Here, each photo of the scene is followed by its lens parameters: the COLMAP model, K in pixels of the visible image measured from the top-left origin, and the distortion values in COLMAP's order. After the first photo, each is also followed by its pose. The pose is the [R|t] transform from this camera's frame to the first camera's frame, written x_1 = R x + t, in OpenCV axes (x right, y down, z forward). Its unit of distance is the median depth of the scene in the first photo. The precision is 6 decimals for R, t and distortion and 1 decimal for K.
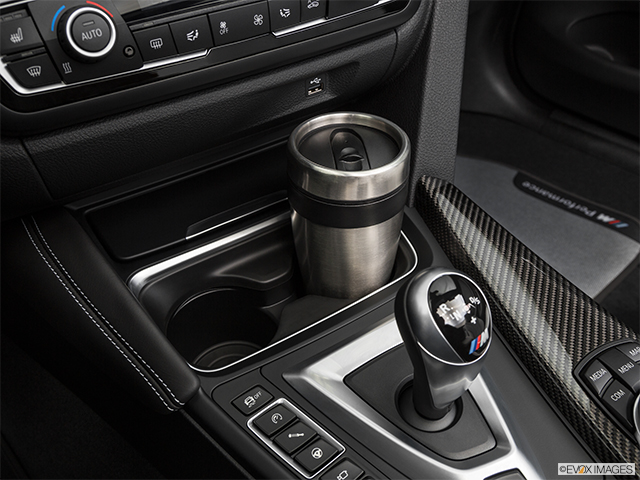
lens RADIAL K [[631.8, 0, 305.0], [0, 631.8, 240.8], [0, 0, 1]] dist [-0.053394, 0.015421]
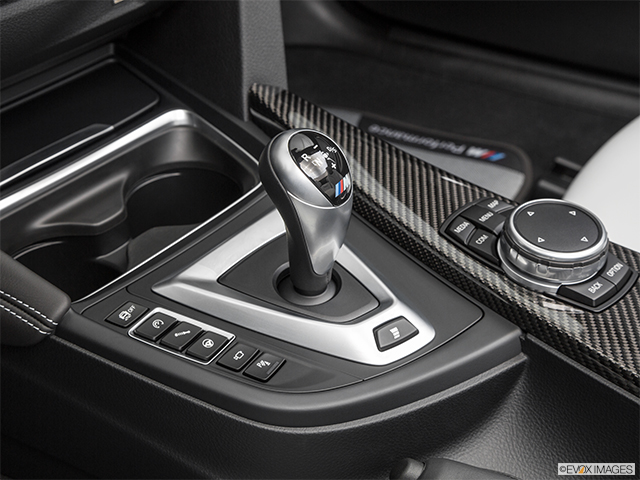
lens RADIAL K [[1068.2, 0, 320.0], [0, 1068.2, 240.0], [0, 0, 1]] dist [0.093721, 0.018217]
pose [[0.950294, -0.162562, 0.265546, -0.214372], [0.182651, 0.981768, -0.052626, 0.278567], [-0.252150, 0.098512, 0.962661, -0.612975]]
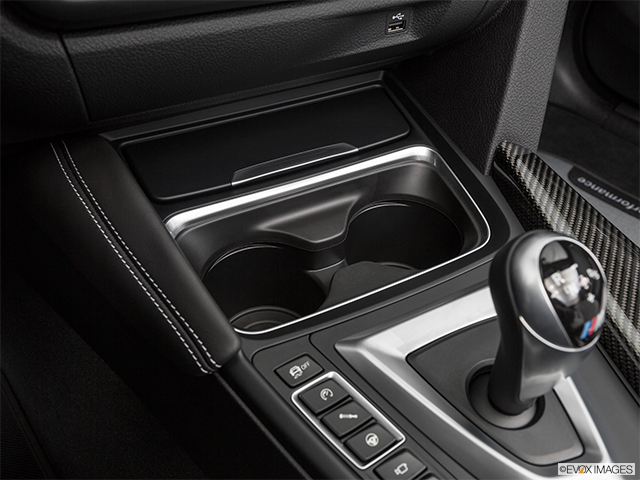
lens RADIAL K [[631.8, 0, 305.0], [0, 631.8, 240.8], [0, 0, 1]] dist [-0.053394, 0.015421]
pose [[0.994774, 0.098187, -0.028006, -0.067875], [-0.097594, 0.994987, 0.021810, 0.057950], [0.030007, -0.018963, 0.999370, 0.147315]]
